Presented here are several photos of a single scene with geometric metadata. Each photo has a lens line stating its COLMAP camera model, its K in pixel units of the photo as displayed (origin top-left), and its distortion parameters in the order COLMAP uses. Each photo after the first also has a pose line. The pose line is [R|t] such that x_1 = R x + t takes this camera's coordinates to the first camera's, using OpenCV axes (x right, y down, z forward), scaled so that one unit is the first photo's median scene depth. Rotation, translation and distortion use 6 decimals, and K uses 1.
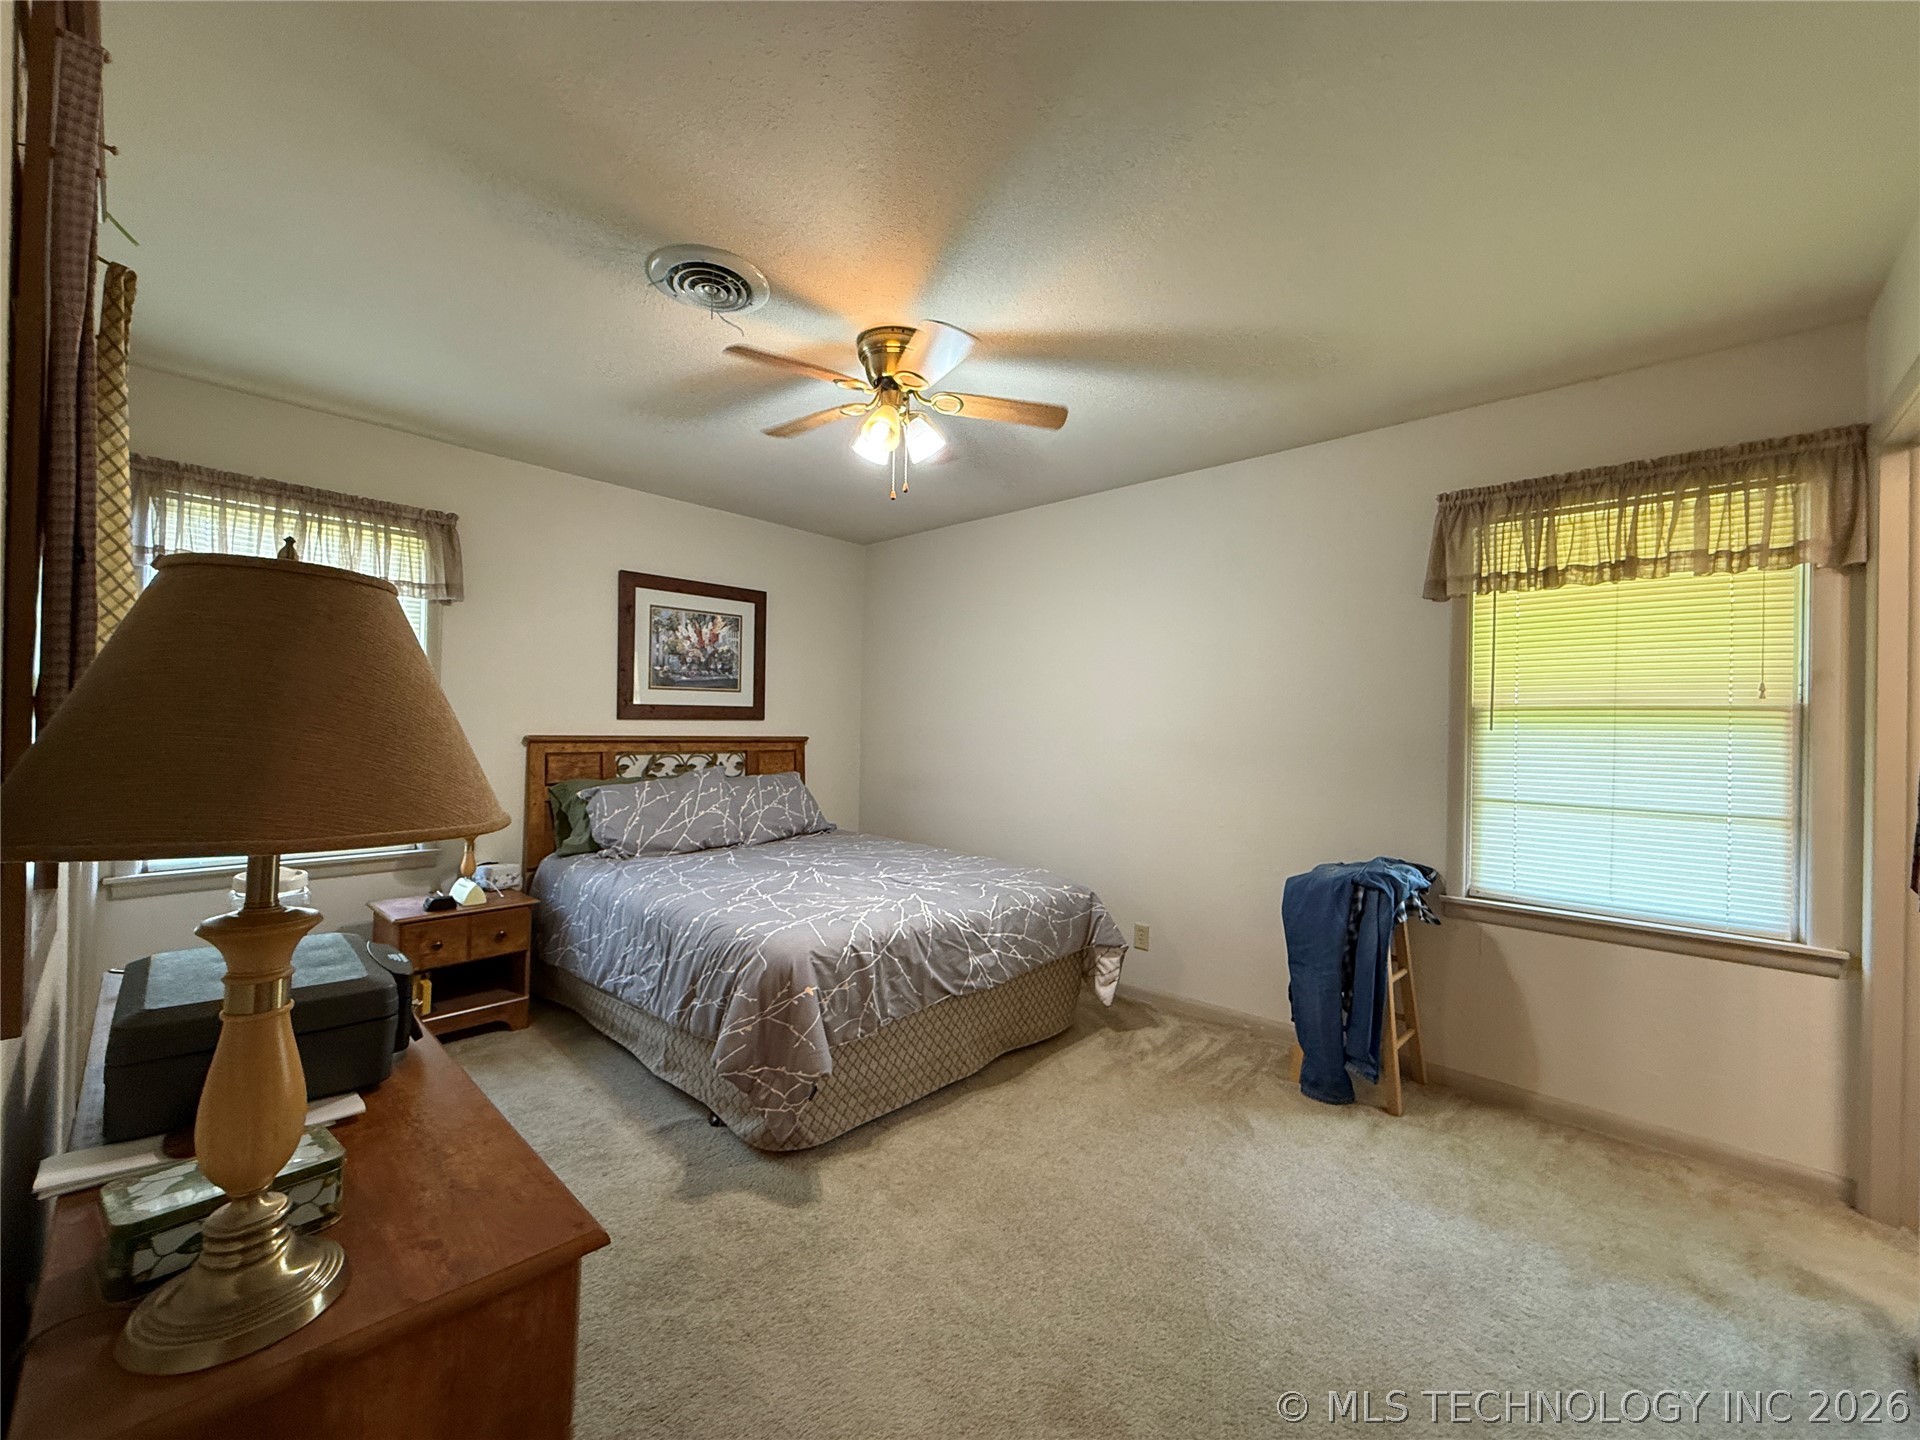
lens RADIAL K [[775.6, 0, 963.6], [0, 775.6, 717.6], [0, 0, 1]] dist [-0.007848, 0.001158]
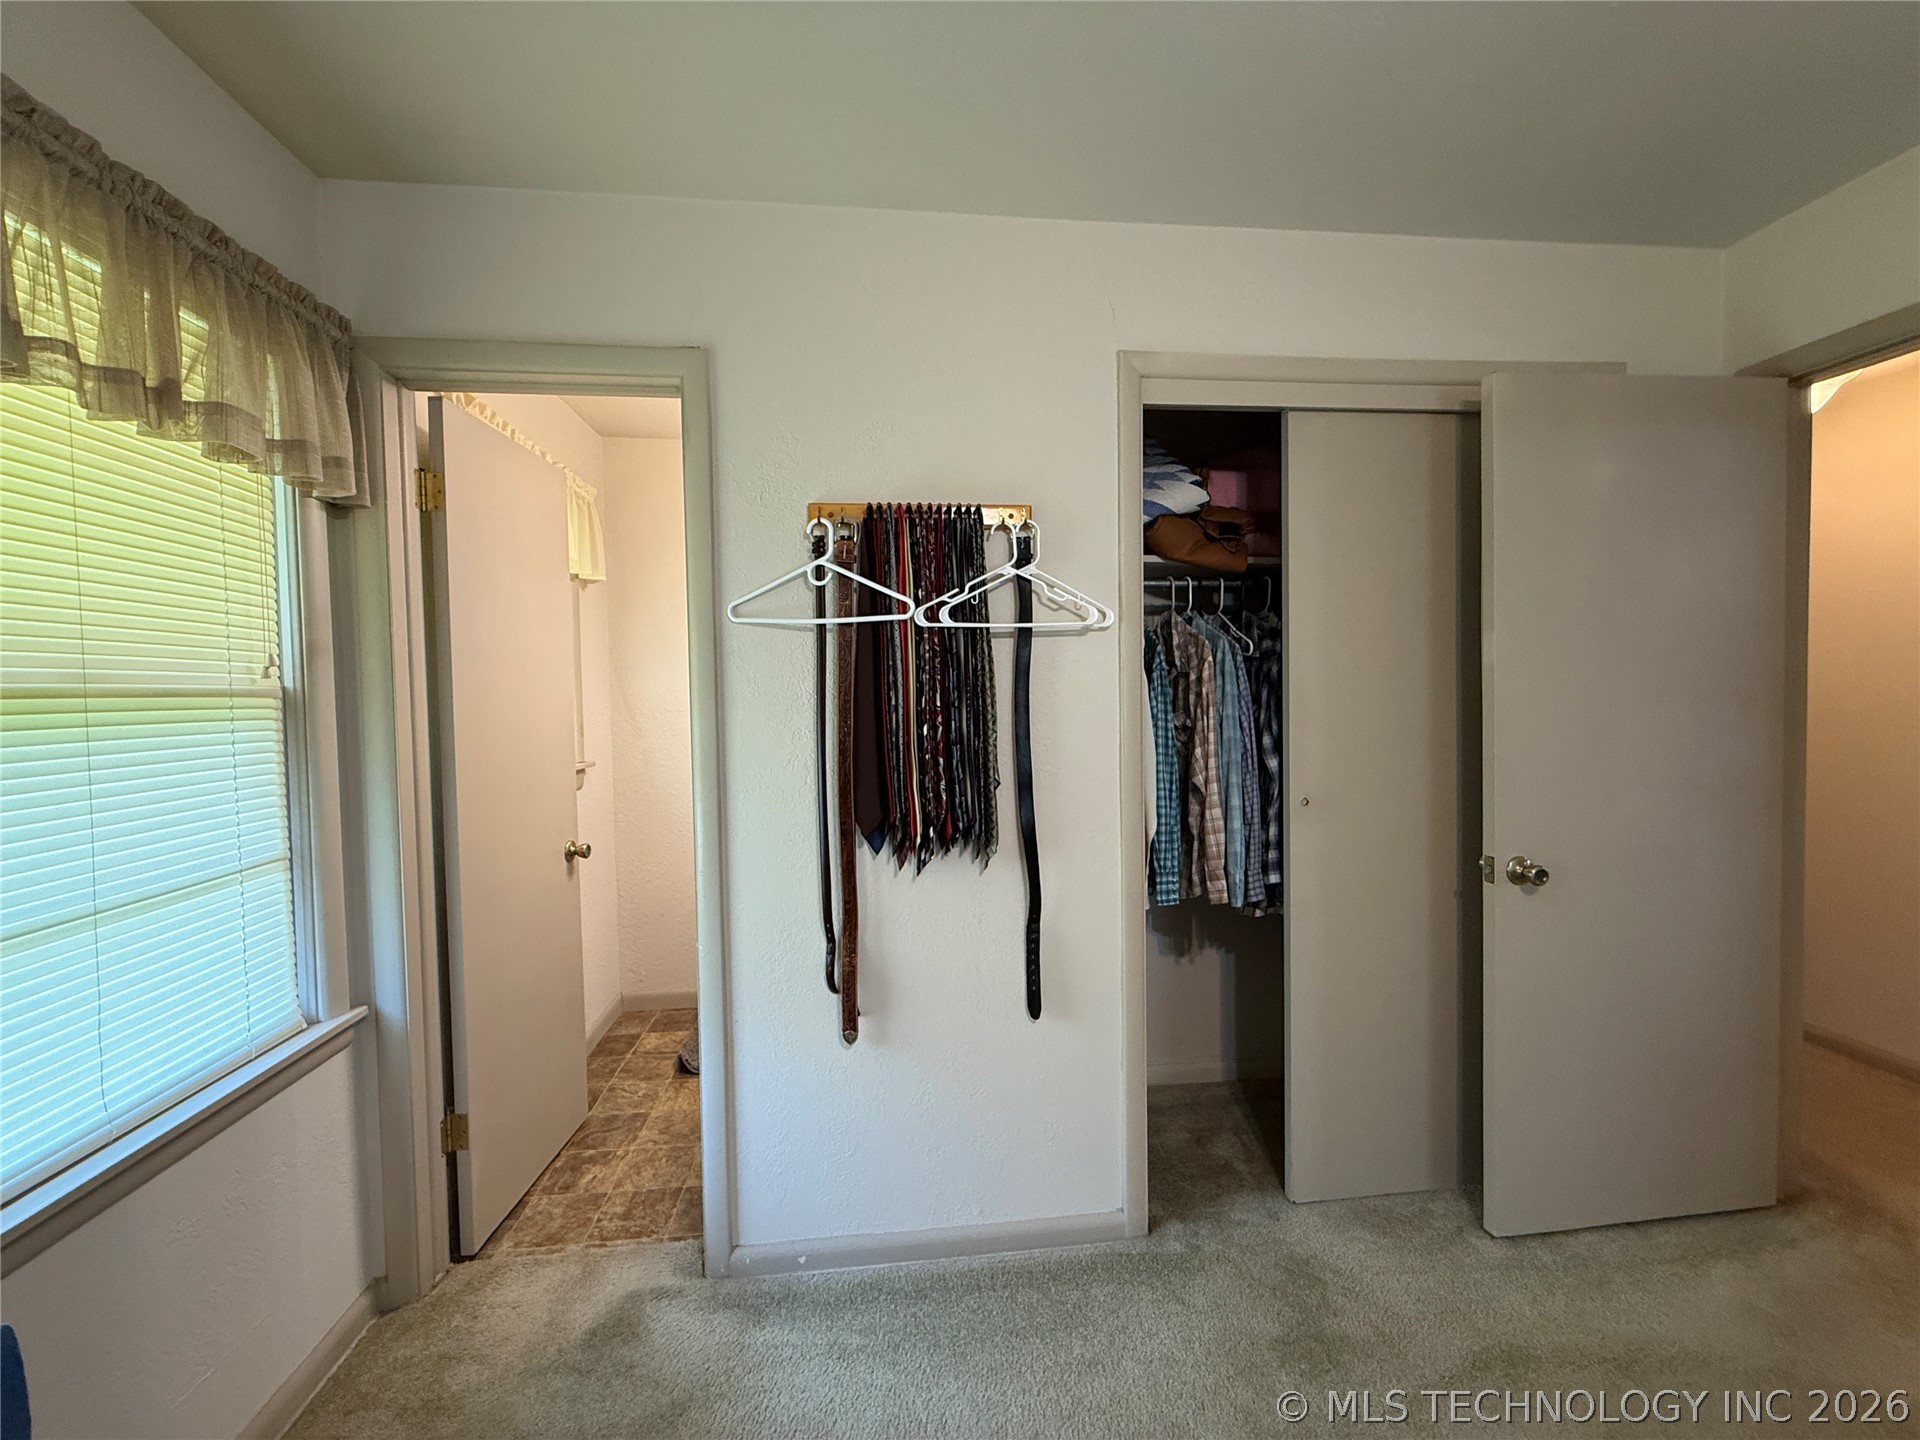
lens RADIAL K [[775.6, 0, 957.9], [0, 775.6, 717.7], [0, 0, 1]] dist [-0.007848, 0.001158]
pose [[-0.749903, -0.035891, 0.660573, 0.134242], [-0.006453, 0.998877, 0.046946, -0.019335], [-0.661516, 0.030943, -0.749292, 0.845762]]
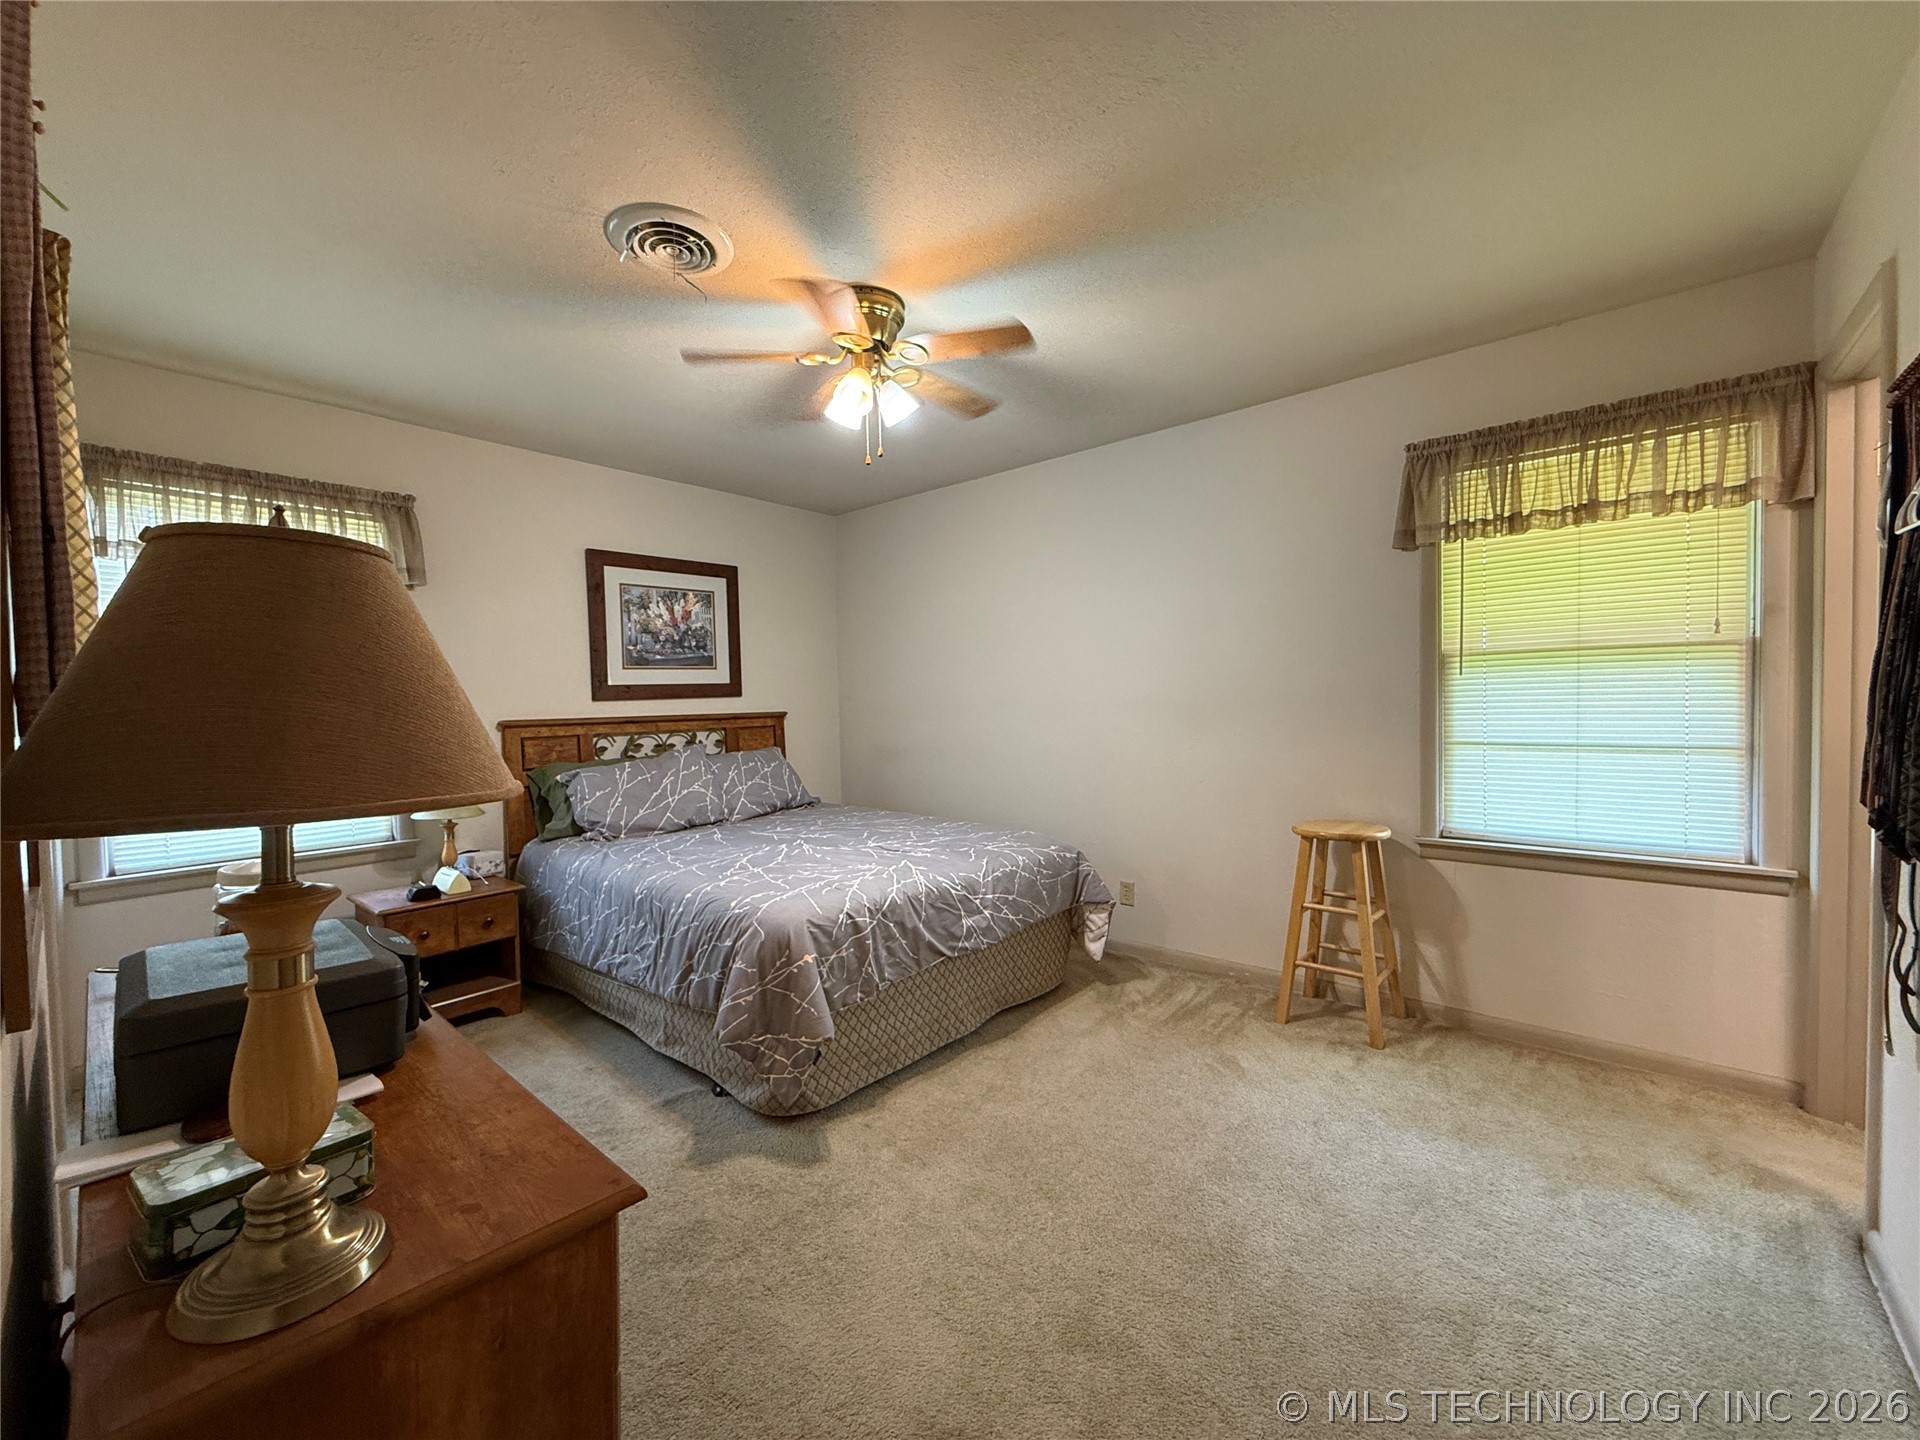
lens RADIAL K [[775.6, 0, 964.6], [0, 775.6, 718.3], [0, 0, 1]] dist [-0.007848, 0.001158]
pose [[0.998514, -0.041165, 0.035718, -0.014228], [0.039820, 0.998500, 0.037588, 0.007981], [-0.037212, -0.036110, 0.998655, -0.003353]]
